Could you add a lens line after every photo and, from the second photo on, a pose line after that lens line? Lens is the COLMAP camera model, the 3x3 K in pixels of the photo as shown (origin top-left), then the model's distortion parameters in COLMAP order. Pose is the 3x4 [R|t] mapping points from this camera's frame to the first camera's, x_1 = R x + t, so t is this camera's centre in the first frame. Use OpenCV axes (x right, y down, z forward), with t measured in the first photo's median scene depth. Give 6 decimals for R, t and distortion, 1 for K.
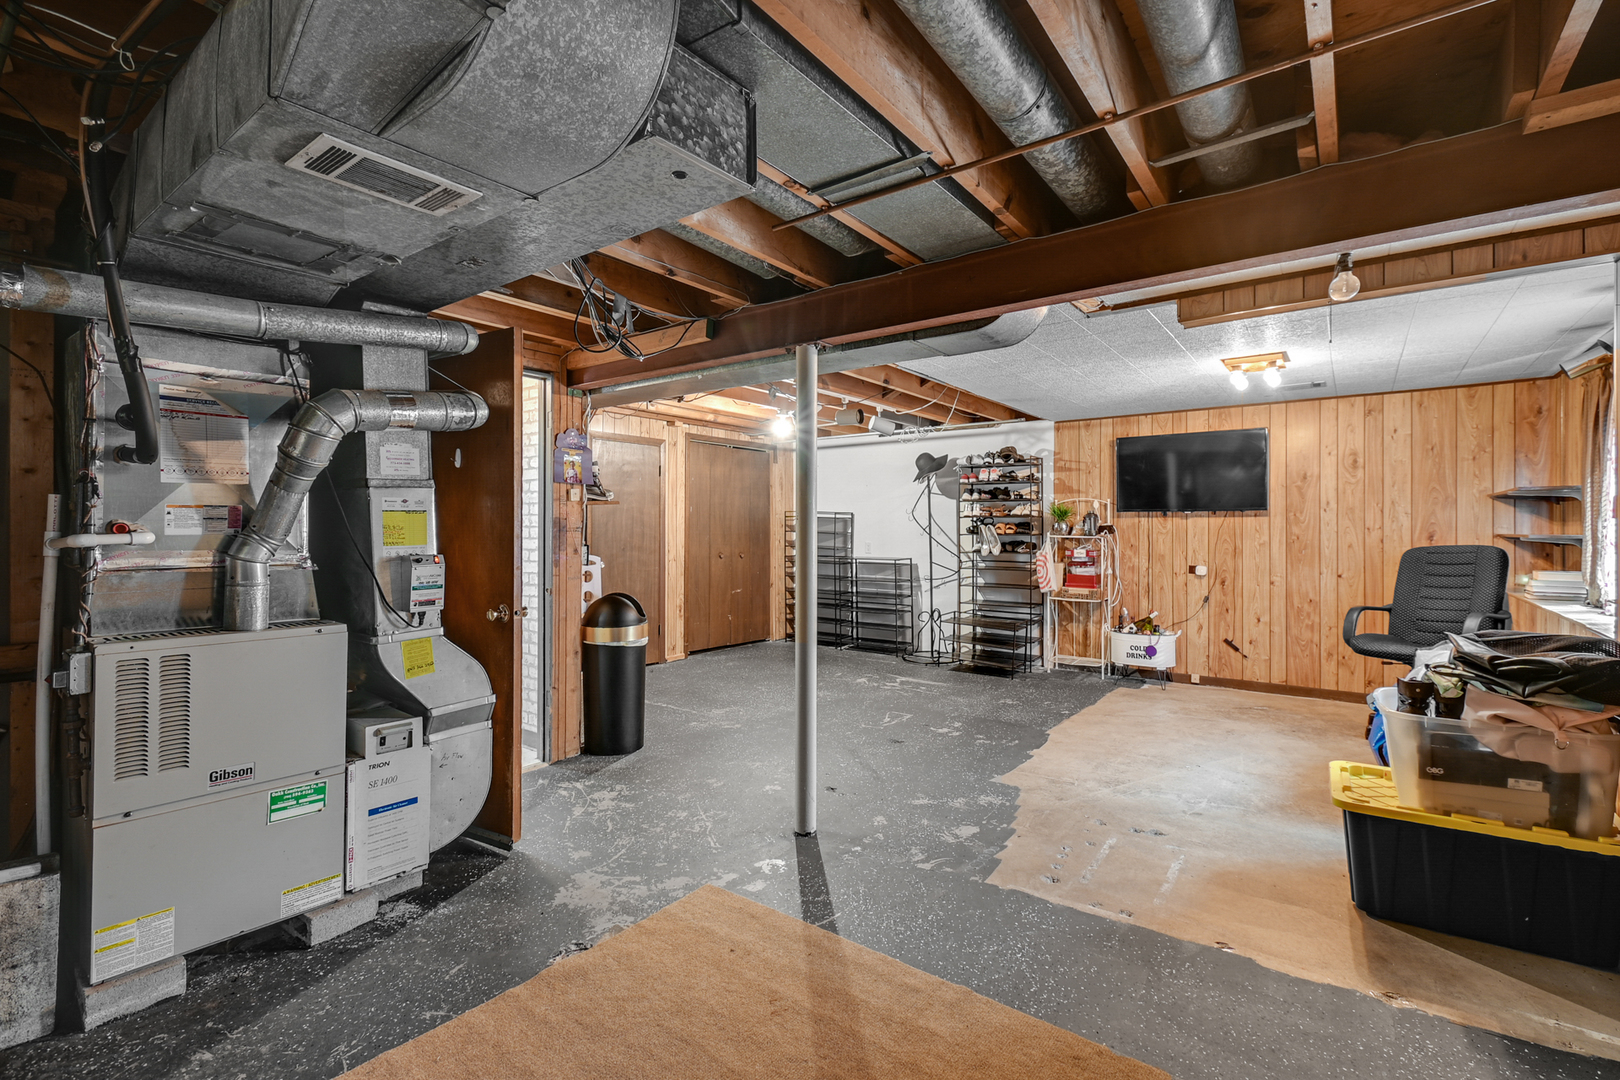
lens RADIAL K [[730.4, 0, 819.7], [0, 730.4, 524.2], [0, 0, 1]] dist [0.003199, 0.000092]
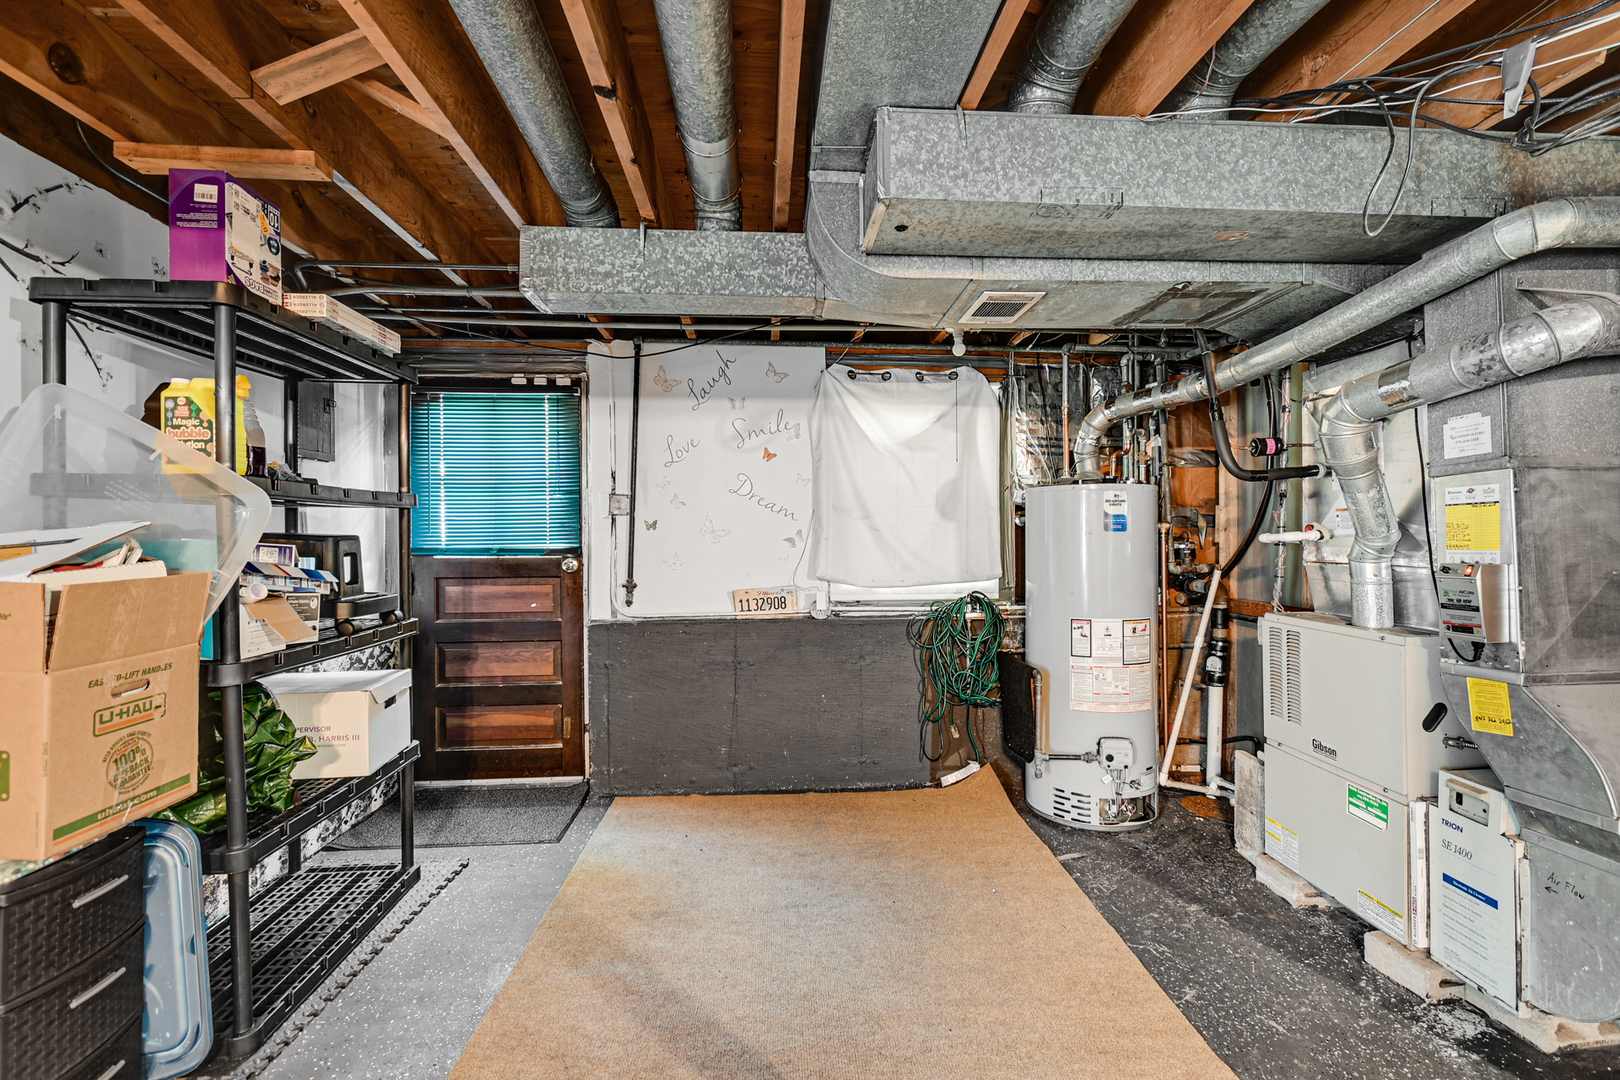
lens RADIAL K [[730.4, 0, 817.2], [0, 730.4, 538.8], [0, 0, 1]] dist [0.003199, 0.000092]
pose [[-0.754726, 0.009396, -0.655973, 0.477577], [0.009173, 0.999951, 0.003768, 0.009884], [0.655976, -0.003174, -0.754775, 1.252682]]
